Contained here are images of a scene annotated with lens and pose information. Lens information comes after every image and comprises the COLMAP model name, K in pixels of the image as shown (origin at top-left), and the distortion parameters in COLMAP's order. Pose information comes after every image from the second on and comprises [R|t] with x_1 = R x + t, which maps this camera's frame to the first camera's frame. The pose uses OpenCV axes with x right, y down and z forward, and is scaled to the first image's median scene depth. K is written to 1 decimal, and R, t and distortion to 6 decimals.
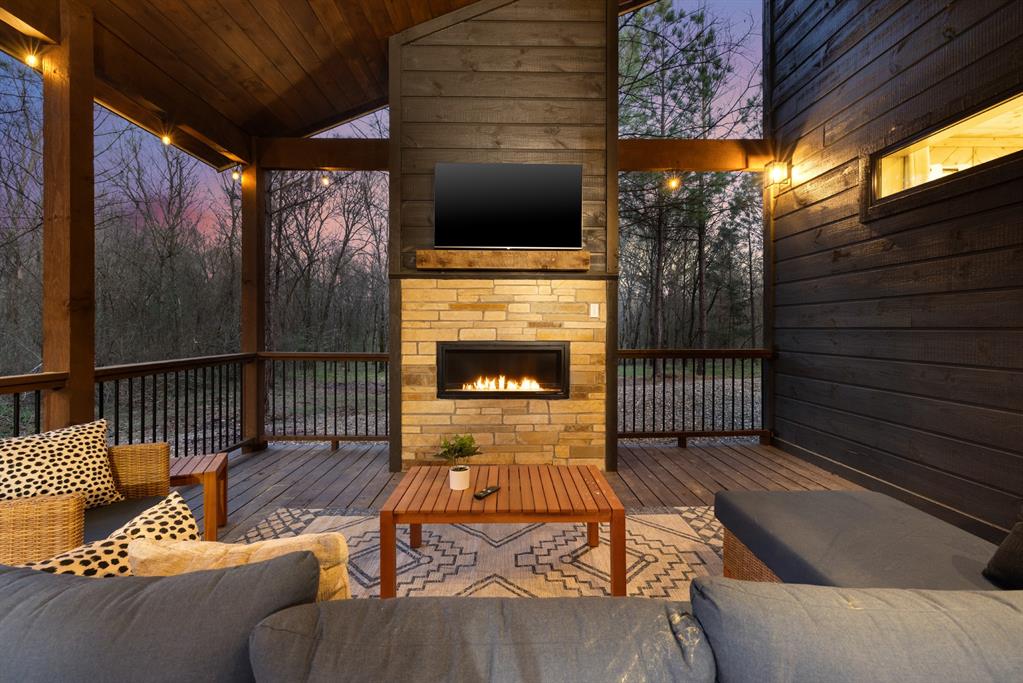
lens RADIAL K [[436.2, 0, 512.4], [0, 436.2, 334.9], [0, 0, 1]] dist [0.001546, 0.000066]
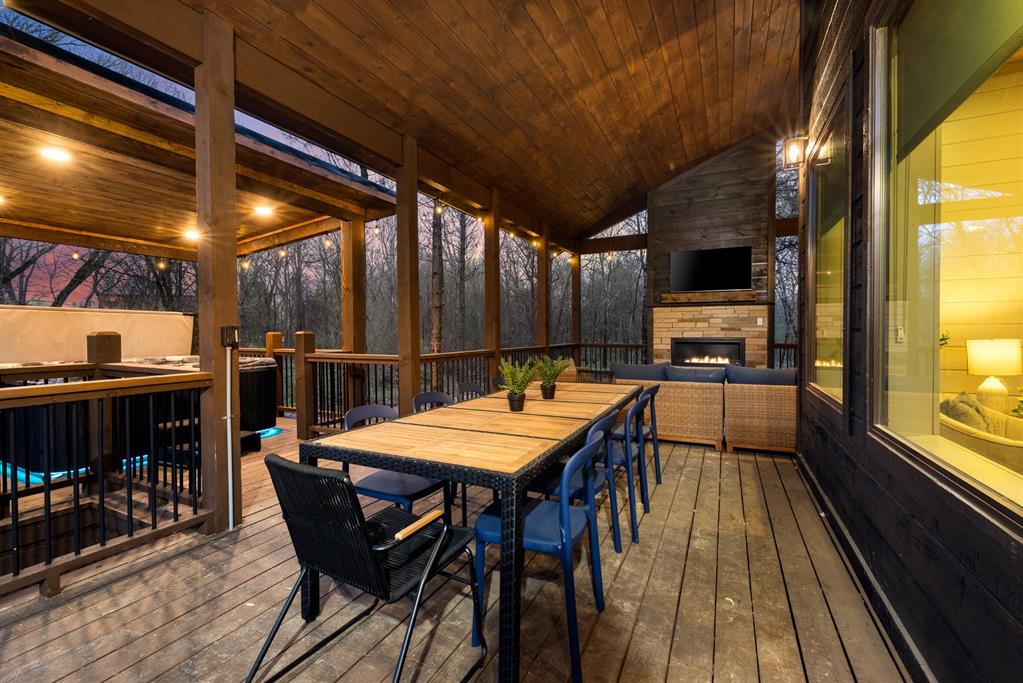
lens RADIAL K [[436.2, 0, 509.2], [0, 436.2, 337.1], [0, 0, 1]] dist [0.001546, 0.000066]
pose [[0.891296, 0.003317, -0.453409, 0.077978], [0.000442, 0.999966, 0.008183, -0.004564], [0.453421, -0.007494, 0.891265, -1.168867]]
